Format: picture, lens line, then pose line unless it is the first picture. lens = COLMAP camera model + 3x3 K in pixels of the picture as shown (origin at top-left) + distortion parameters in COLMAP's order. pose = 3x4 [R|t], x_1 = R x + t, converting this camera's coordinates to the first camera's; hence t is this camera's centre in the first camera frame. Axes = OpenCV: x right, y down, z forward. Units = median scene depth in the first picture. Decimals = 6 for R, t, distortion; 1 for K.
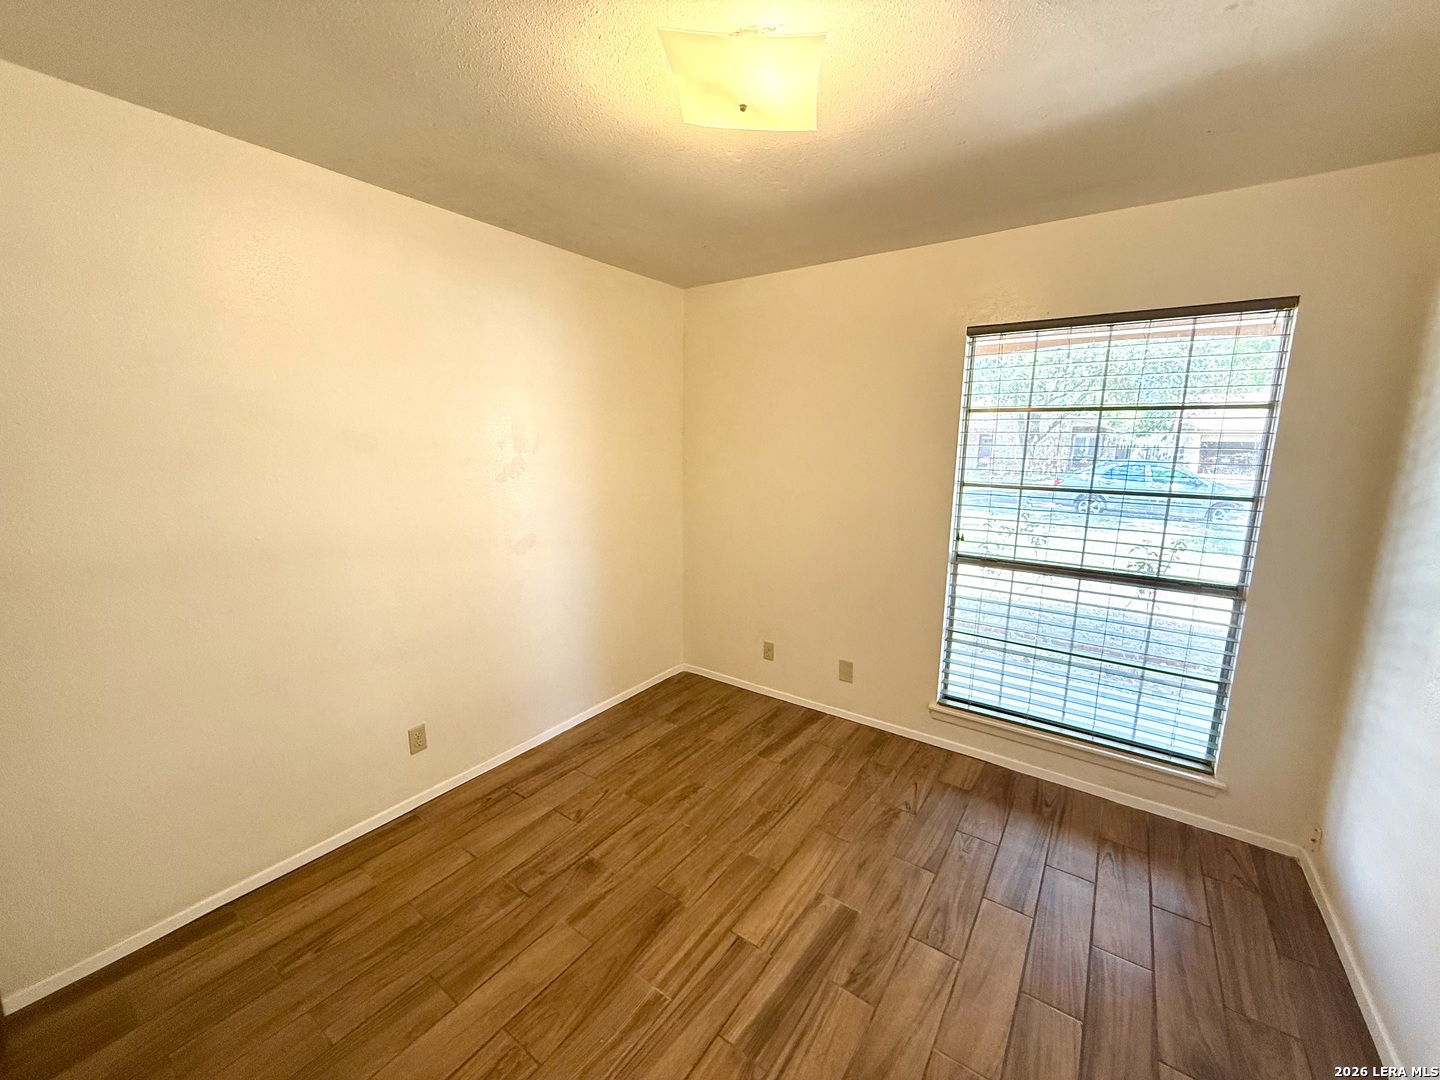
lens RADIAL K [[573.0, 0, 717.9], [0, 573.0, 539.1], [0, 0, 1]] dist [0.000989, -0.000432]
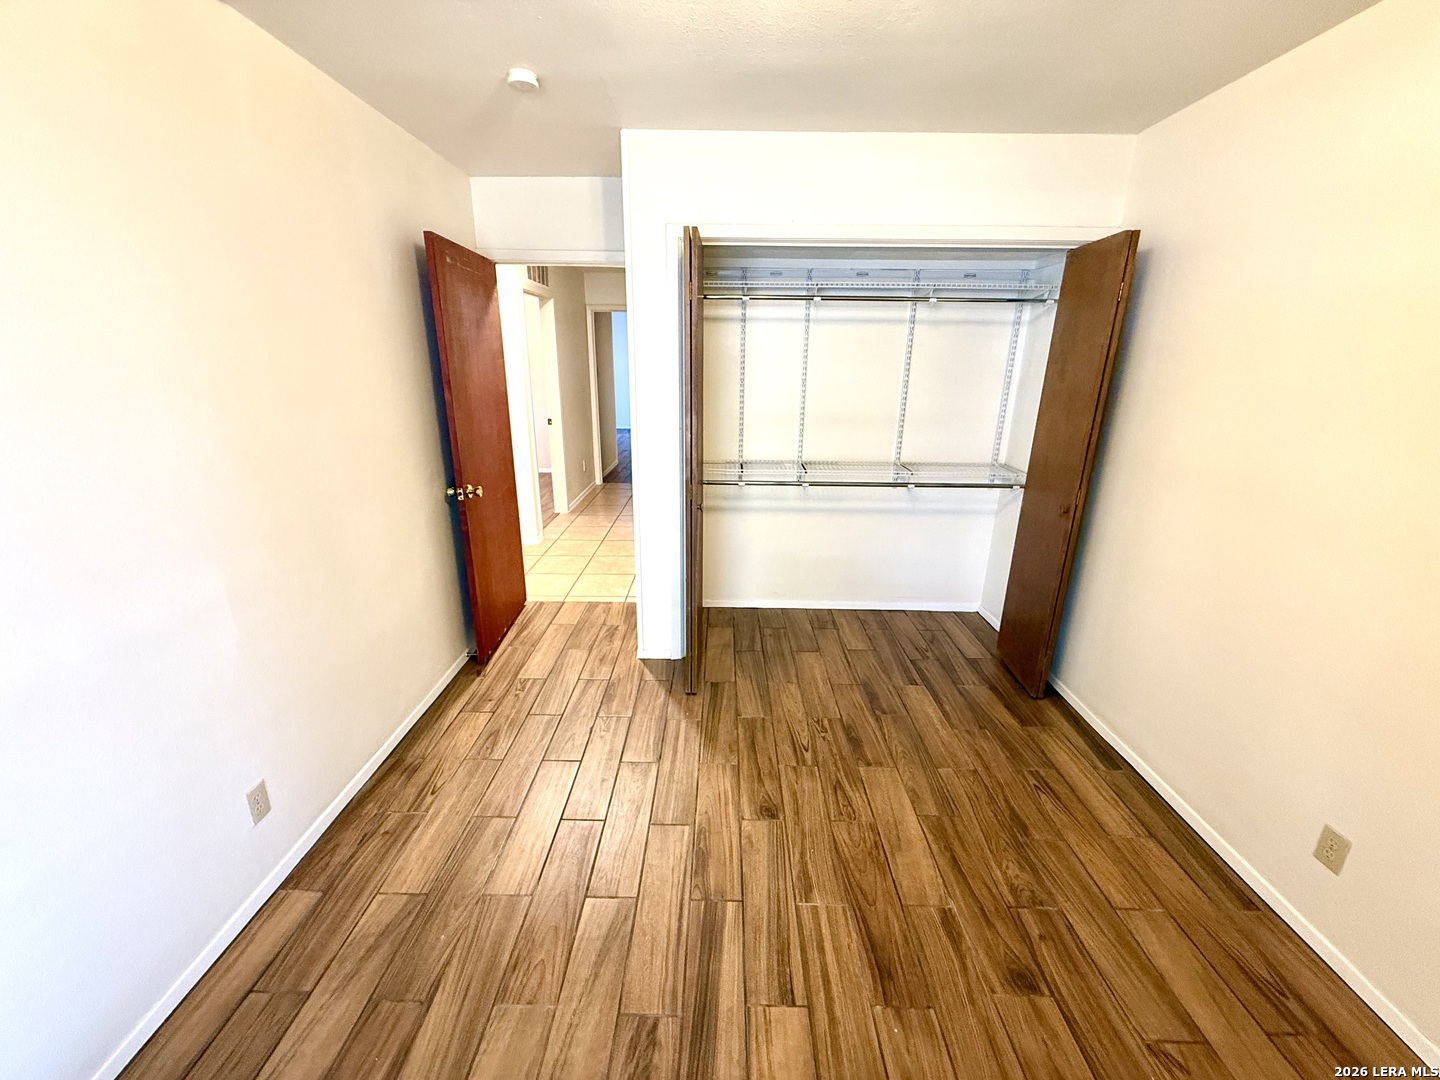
lens RADIAL K [[573.0, 0, 717.9], [0, 573.0, 539.1], [0, 0, 1]] dist [0.000989, -0.000432]
pose [[-0.821328, 0.156561, -0.548552, 0.474401], [-0.117052, 0.894889, 0.430666, -0.221183], [0.558318, 0.417927, -0.716672, 1.286191]]
